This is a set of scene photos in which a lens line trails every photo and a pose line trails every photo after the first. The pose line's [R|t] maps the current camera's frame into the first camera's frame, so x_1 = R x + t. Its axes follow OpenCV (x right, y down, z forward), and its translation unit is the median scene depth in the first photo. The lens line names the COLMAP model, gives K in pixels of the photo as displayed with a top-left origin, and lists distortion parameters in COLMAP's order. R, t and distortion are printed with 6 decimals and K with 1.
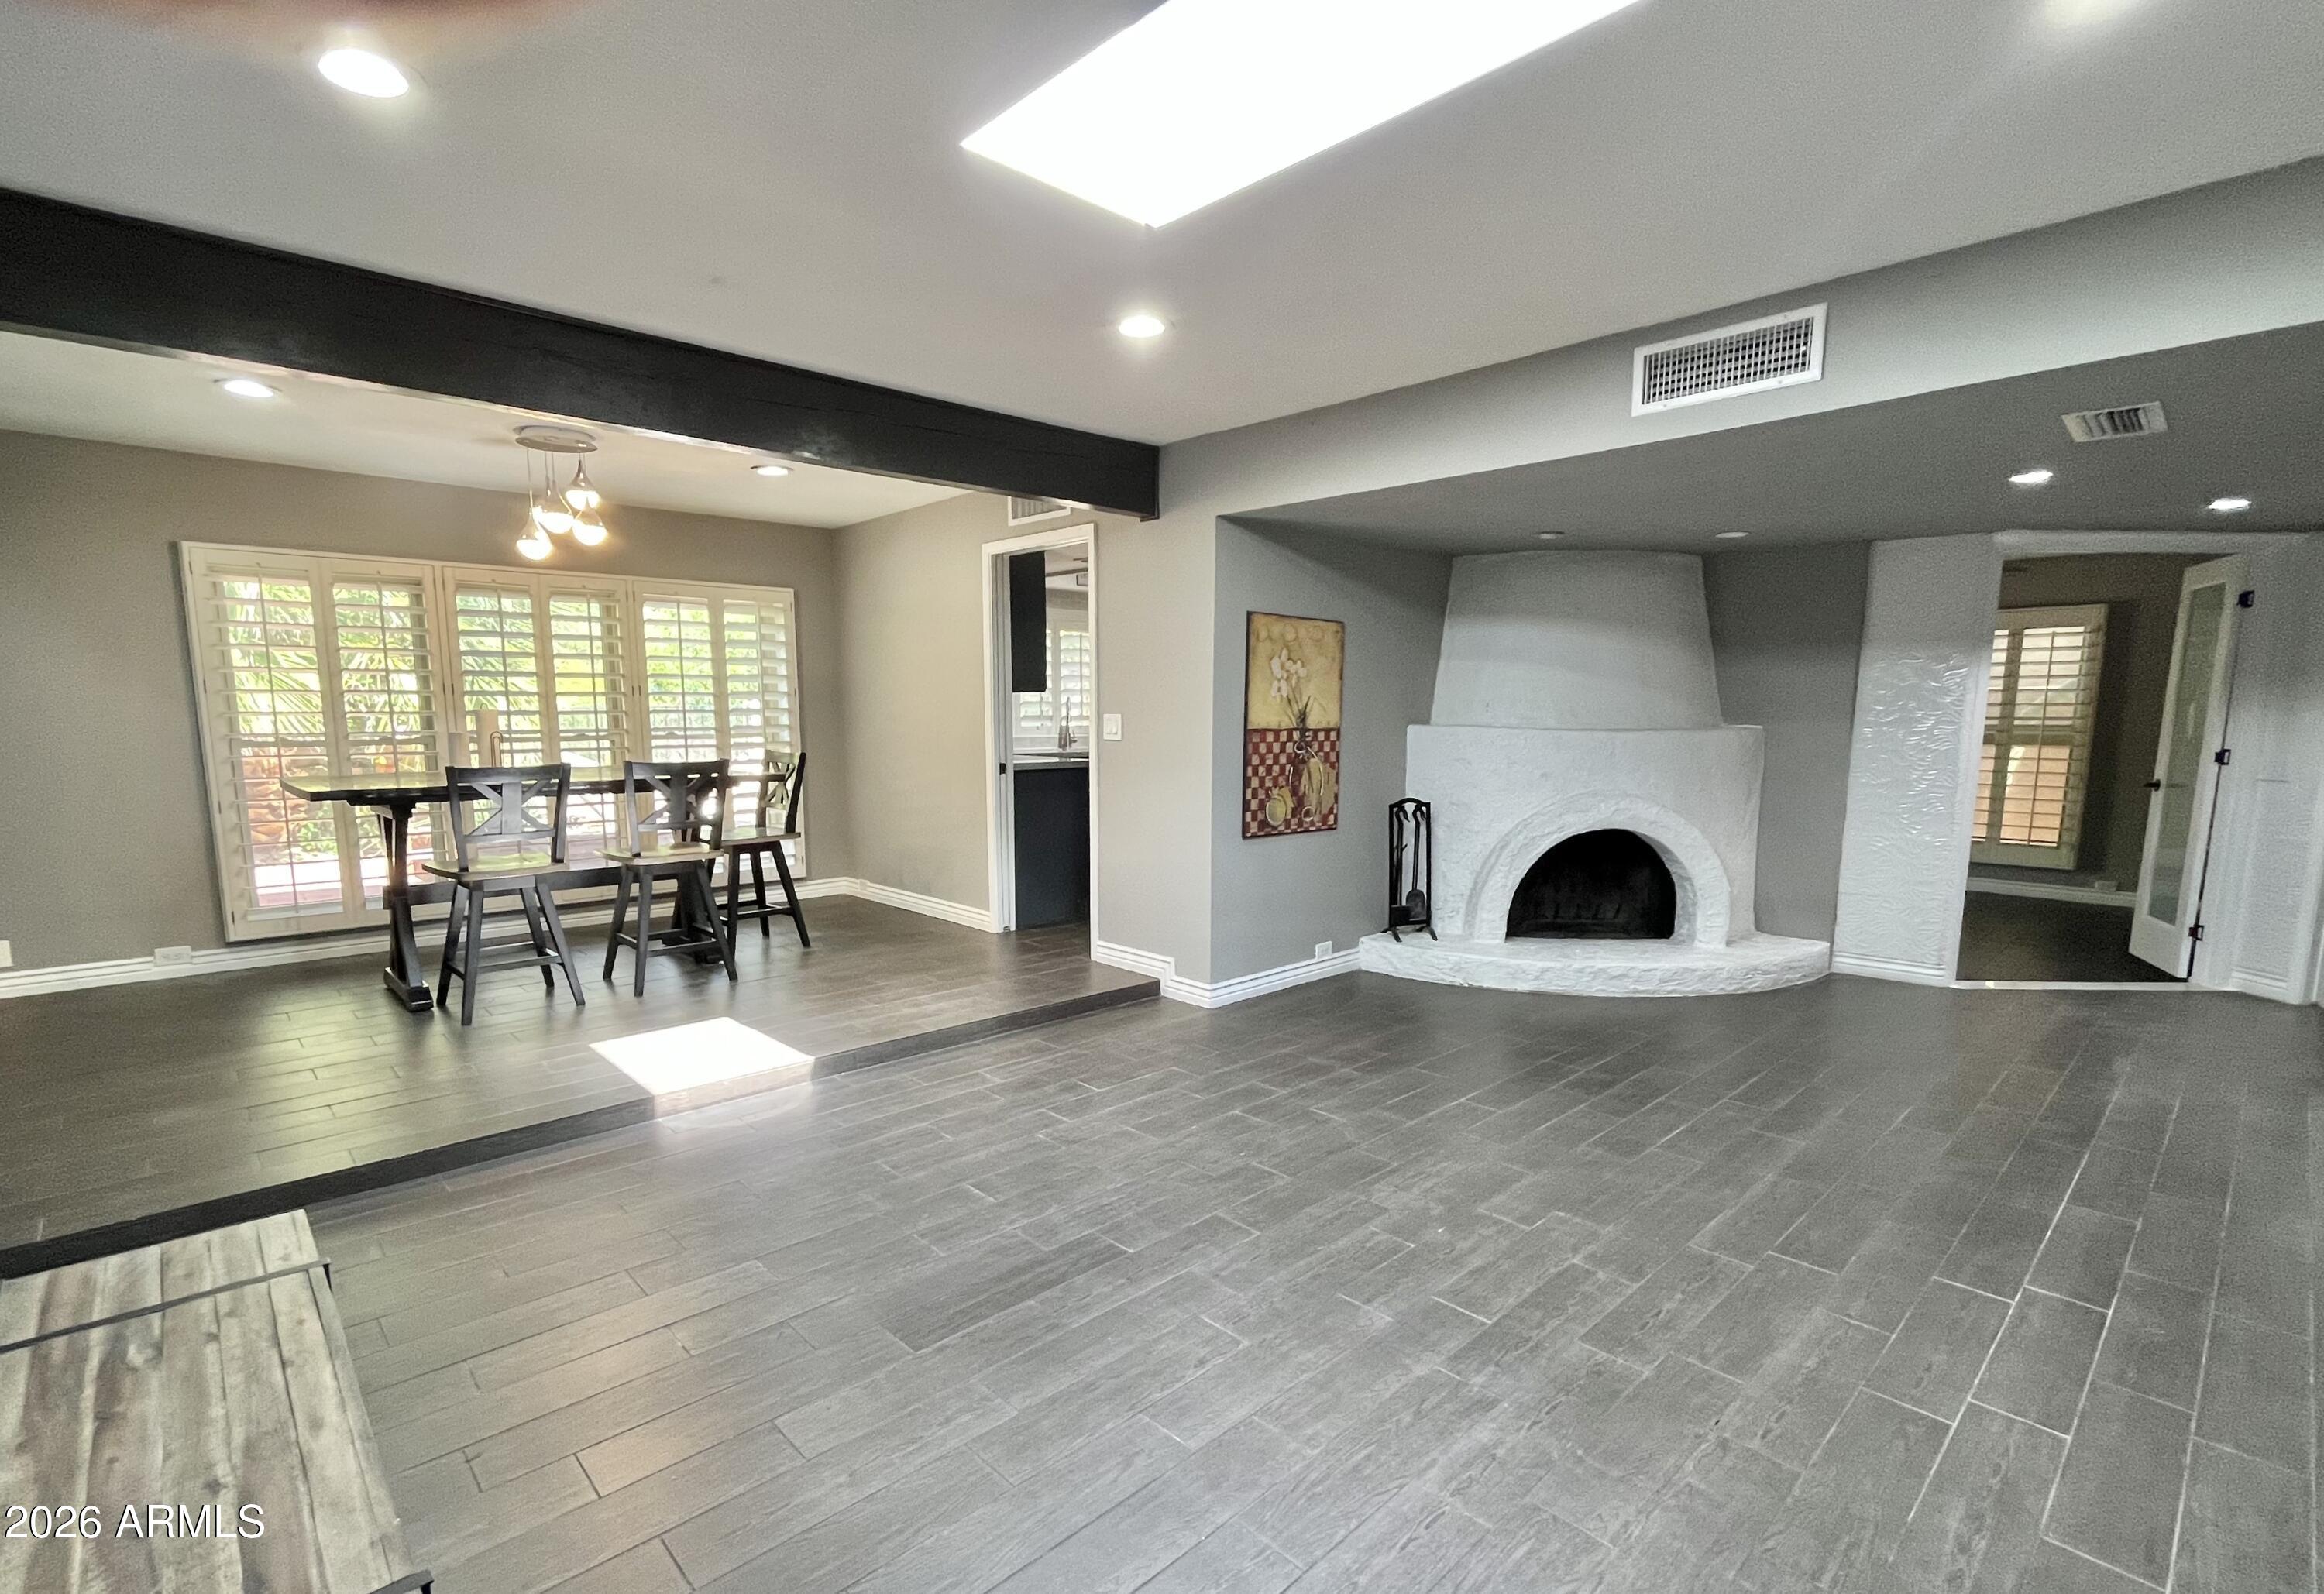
lens RADIAL K [[1065.8, 0, 1157.7], [0, 1065.8, 864.3], [0, 0, 1]] dist [-0.015650, -0.000227]
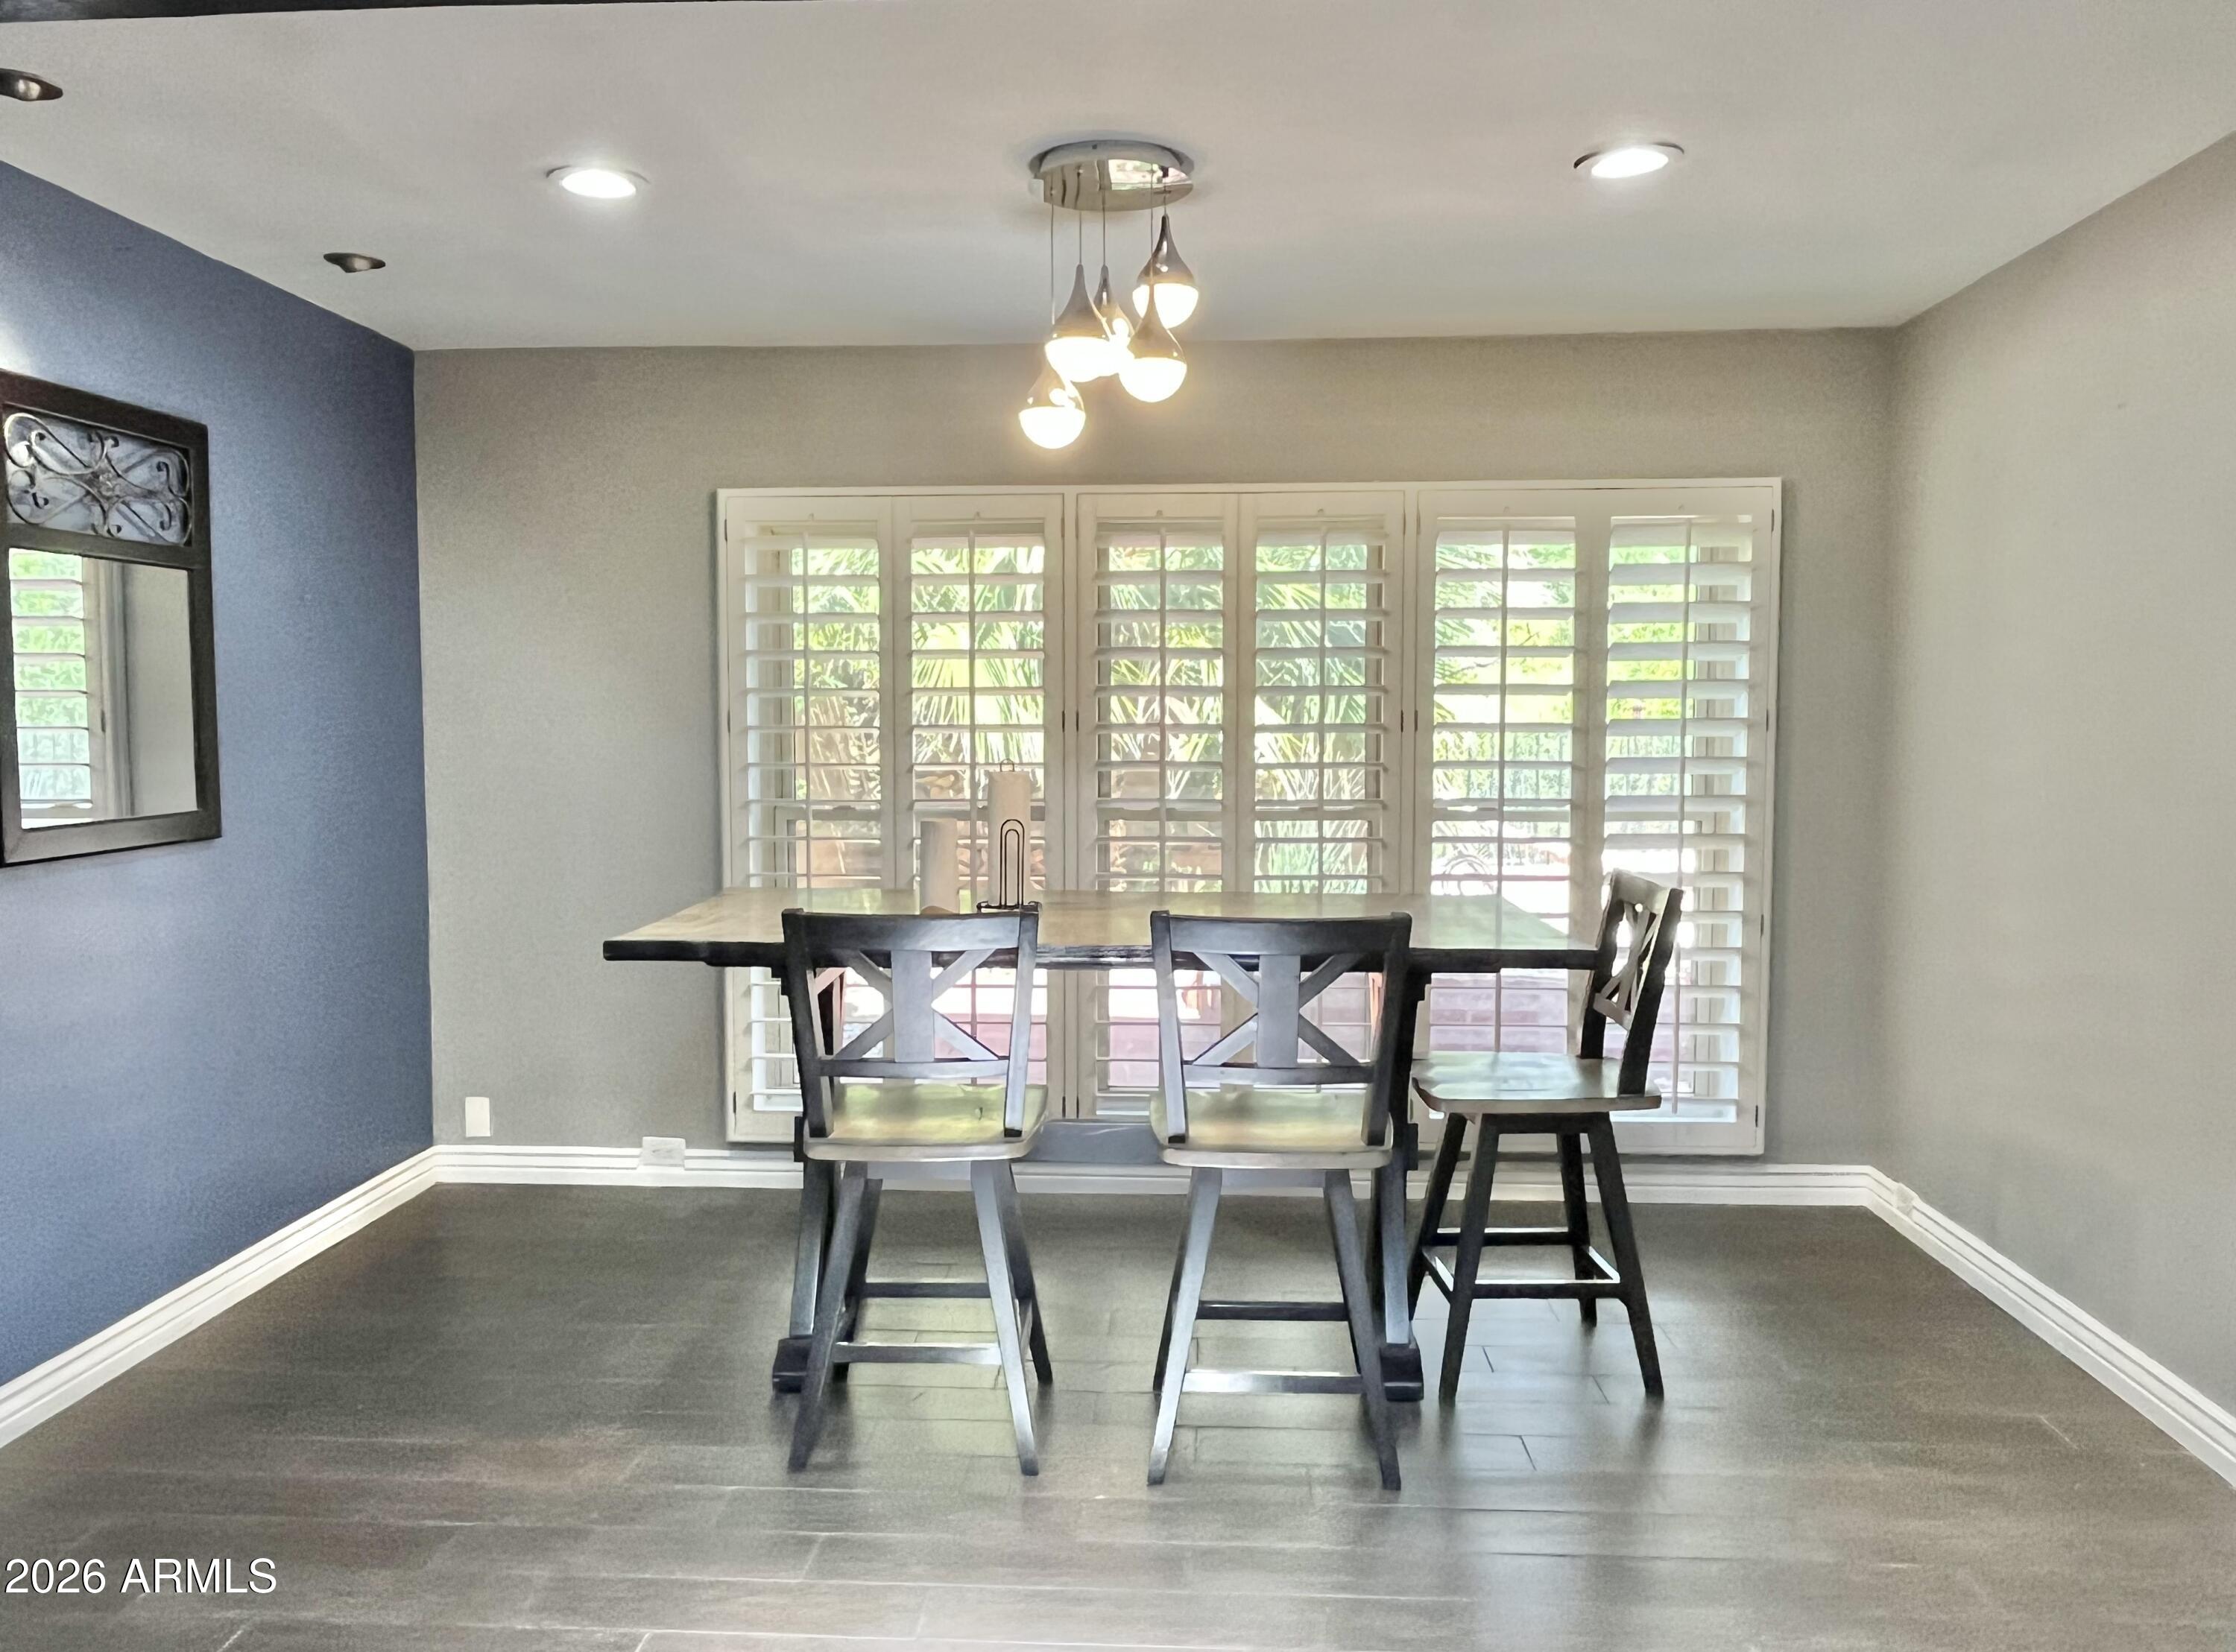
lens RADIAL K [[1692.9, 0, 1118.0], [0, 1692.9, 826.0], [0, 0, 1]] dist [0.003481, 0.001220]
pose [[0.687240, 0.042963, -0.725159, -0.034595], [-0.100575, 0.994263, -0.036409, -0.093913], [0.719434, 0.097954, 0.687619, 0.481391]]
